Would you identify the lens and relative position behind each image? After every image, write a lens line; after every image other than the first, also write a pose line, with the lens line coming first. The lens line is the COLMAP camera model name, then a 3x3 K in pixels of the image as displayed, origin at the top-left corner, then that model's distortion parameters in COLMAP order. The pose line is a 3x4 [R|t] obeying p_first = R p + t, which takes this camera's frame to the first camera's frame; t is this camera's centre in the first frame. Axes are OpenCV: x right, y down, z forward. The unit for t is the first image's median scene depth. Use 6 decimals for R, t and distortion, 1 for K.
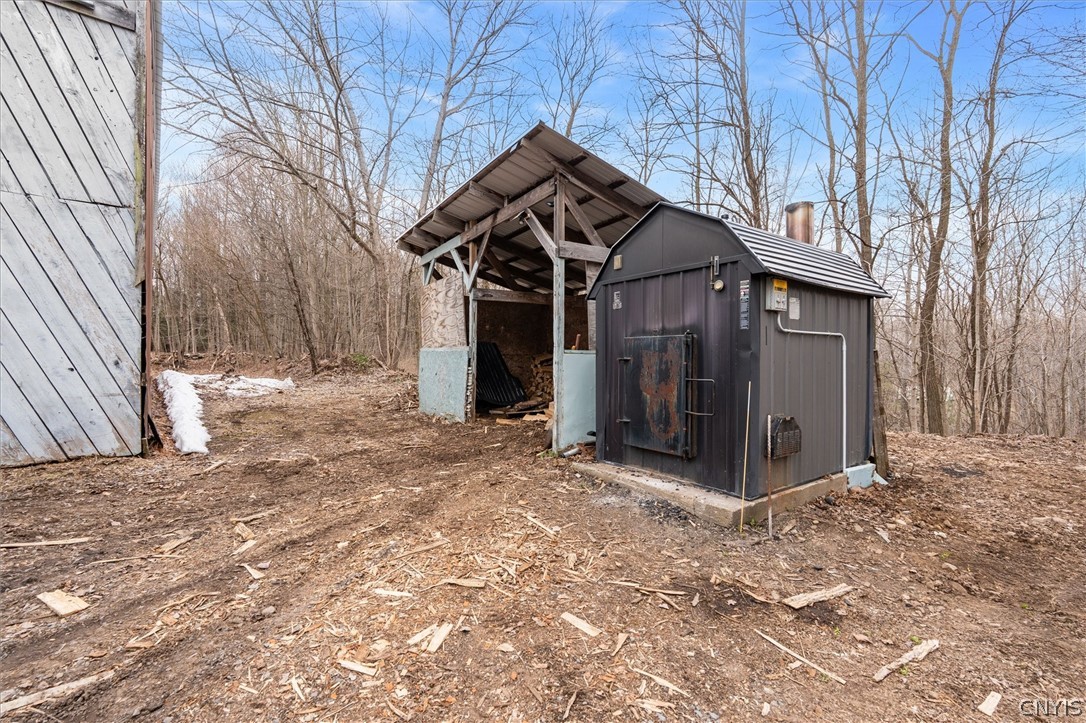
lens RADIAL K [[473.7, 0, 542.2], [0, 473.7, 359.3], [0, 0, 1]] dist [-0.001542, -0.000311]
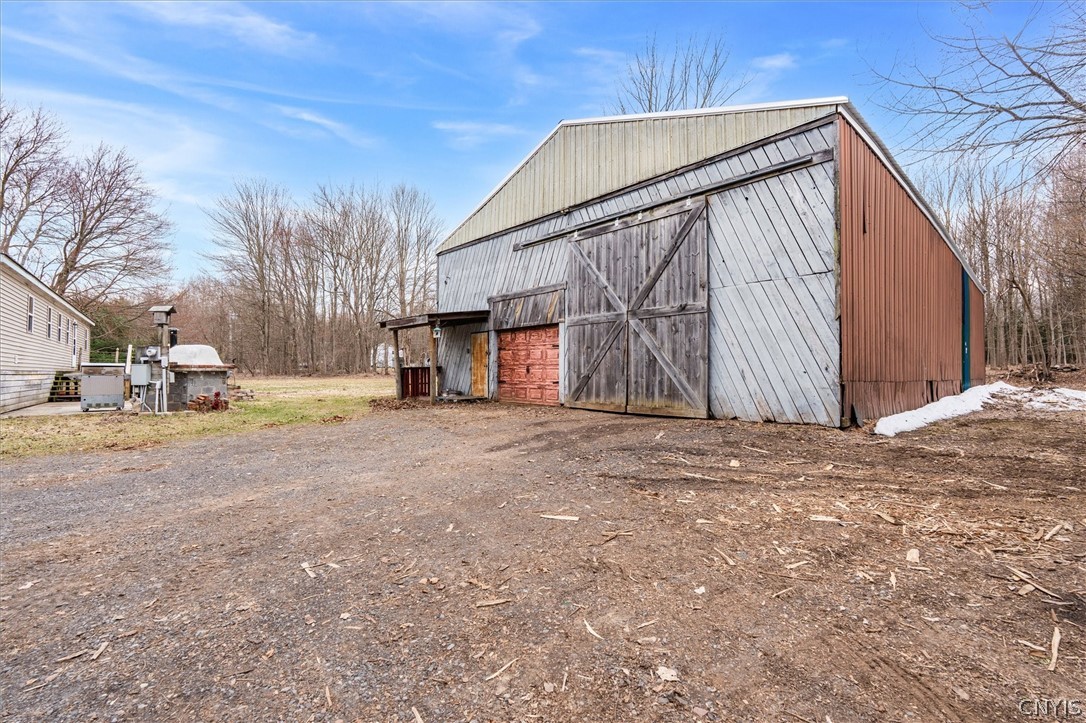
lens RADIAL K [[470.3, 0, 543.0], [0, 470.3, 361.5], [0, 0, 1]] dist [-0.001485, -0.000216]
pose [[0.057480, -0.020142, -0.998143, 0.658556], [-0.003307, 0.999787, -0.020366, 0.019580], [0.998341, 0.004472, 0.057401, -0.061029]]
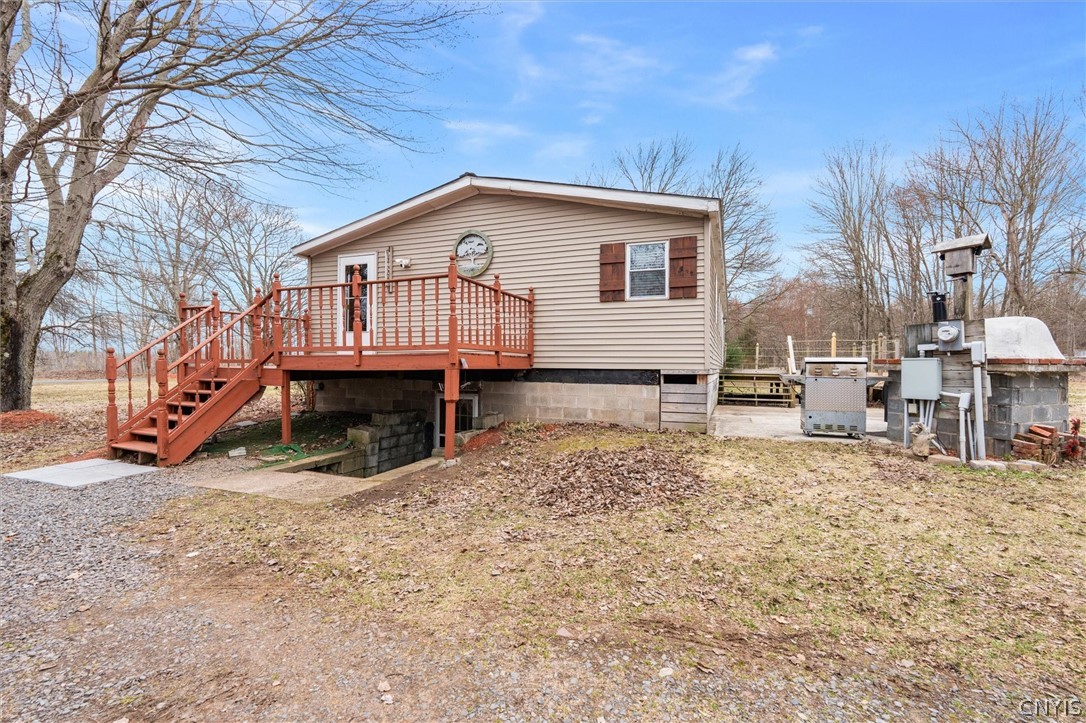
lens RADIAL K [[470.3, 0, 543.0], [0, 470.3, 361.5], [0, 0, 1]] dist [-0.001485, -0.000216]
pose [[-0.842235, -0.011556, -0.538987, -0.389773], [-0.007632, 0.999926, -0.009513, 0.019064], [0.539057, -0.003898, -0.842260, -1.511382]]
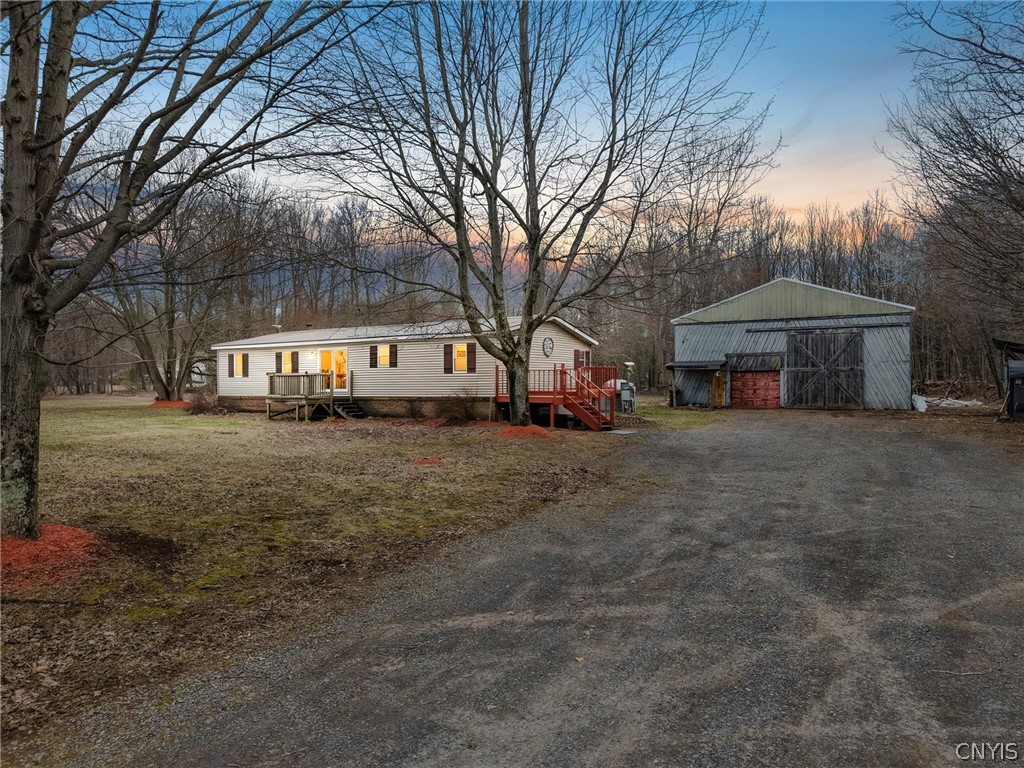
lens RADIAL K [[663.8, 0, 512.0], [0, 663.8, 384.0], [0, 0, 1]] dist [-0.000912, 0.000265]
pose [[0.333894, 0.003637, -0.942604, 4.535446], [0.004012, 0.999978, 0.005280, -0.134799], [0.942602, -0.005544, 0.333872, -5.539341]]
